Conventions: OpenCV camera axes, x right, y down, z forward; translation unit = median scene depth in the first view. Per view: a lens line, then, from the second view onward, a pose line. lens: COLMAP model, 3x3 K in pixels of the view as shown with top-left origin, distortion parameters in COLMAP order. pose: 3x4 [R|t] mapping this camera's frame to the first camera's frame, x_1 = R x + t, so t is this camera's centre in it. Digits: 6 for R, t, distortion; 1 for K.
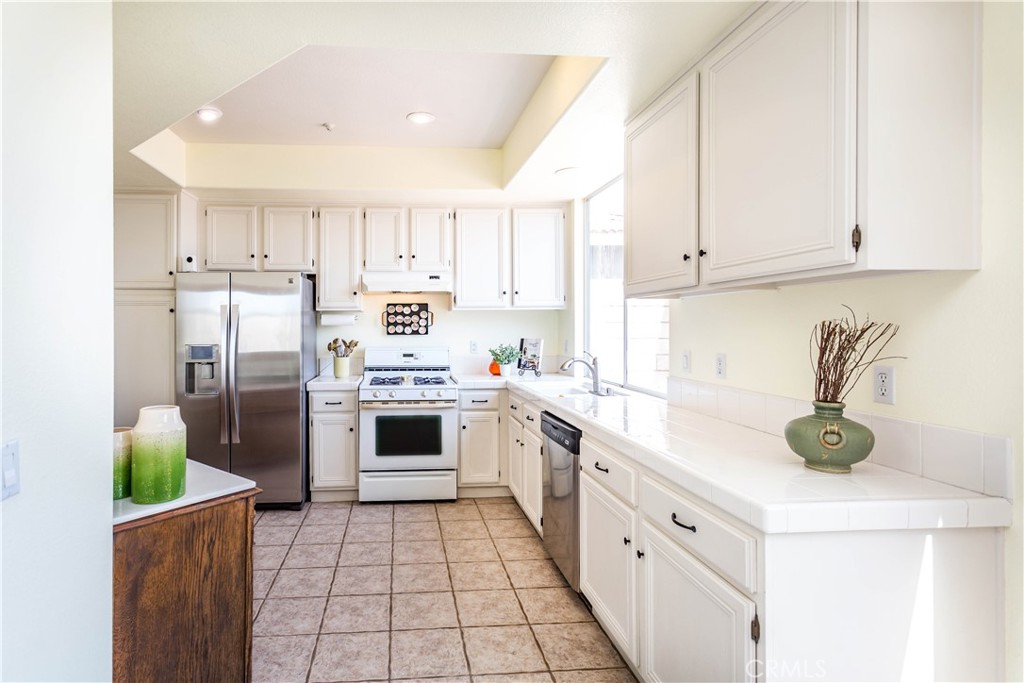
lens RADIAL K [[502.8, 0, 415.5], [0, 502.8, 325.3], [0, 0, 1]] dist [-0.002228, 0.001047]
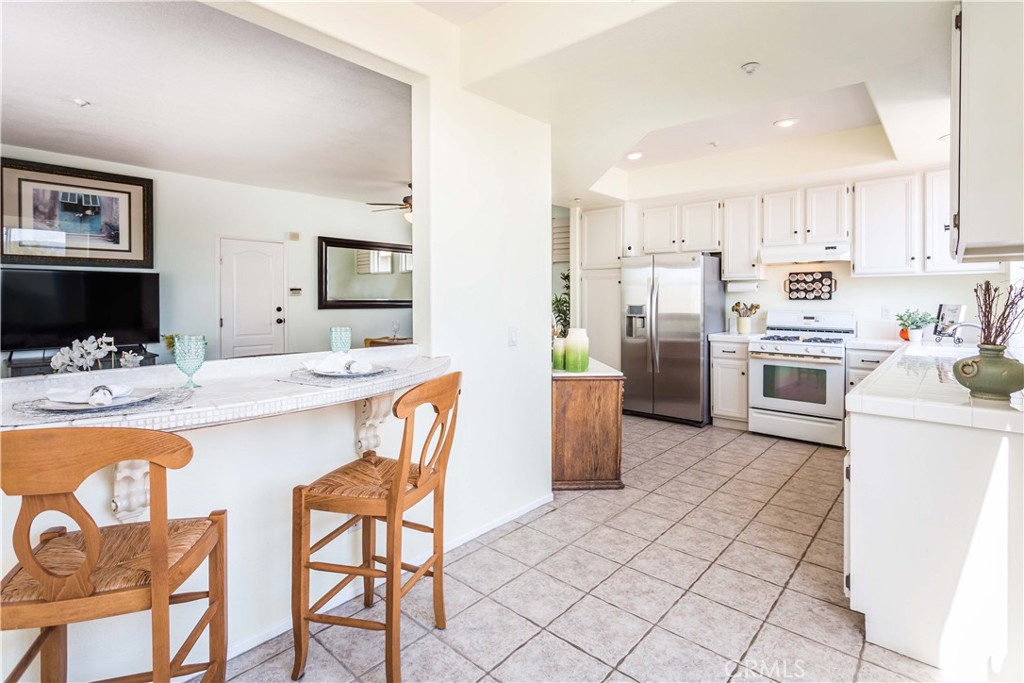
lens RADIAL K [[502.8, 0, 516.8], [0, 502.8, 302.3], [0, 0, 1]] dist [-0.002228, 0.001047]
pose [[0.715733, 0.009460, -0.698310, 0.346998], [-0.000233, 0.999911, 0.013307, 0.011209], [0.698374, -0.009362, 0.715672, -0.303919]]
